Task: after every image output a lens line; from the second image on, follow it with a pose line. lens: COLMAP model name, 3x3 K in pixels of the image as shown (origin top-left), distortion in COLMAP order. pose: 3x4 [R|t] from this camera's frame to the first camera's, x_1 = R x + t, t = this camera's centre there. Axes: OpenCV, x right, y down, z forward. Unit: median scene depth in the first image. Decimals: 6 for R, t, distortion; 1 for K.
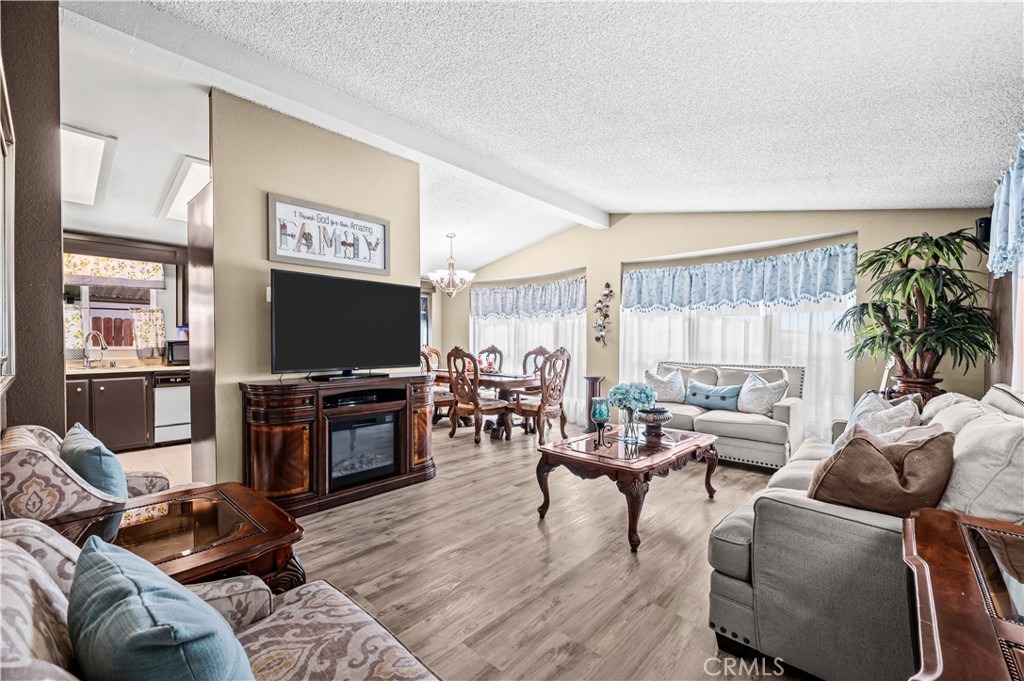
lens RADIAL K [[421.8, 0, 507.5], [0, 421.8, 346.1], [0, 0, 1]] dist [-0.002255, 0.000166]
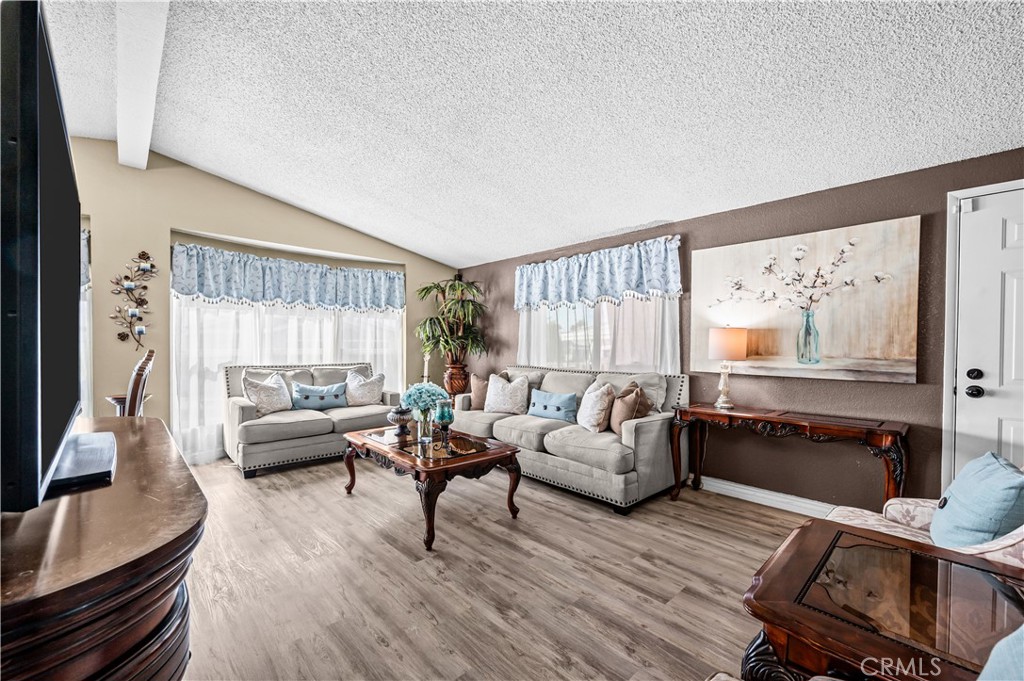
lens RADIAL K [[412.7, 0, 507.0], [0, 412.7, 345.1], [0, 0, 1]] dist [-0.000813, -0.000185]
pose [[0.080826, -0.005747, 0.996712, -0.428073], [0.000952, 0.999983, 0.005688, -0.008567], [-0.996728, 0.000489, 0.080830, 0.448186]]
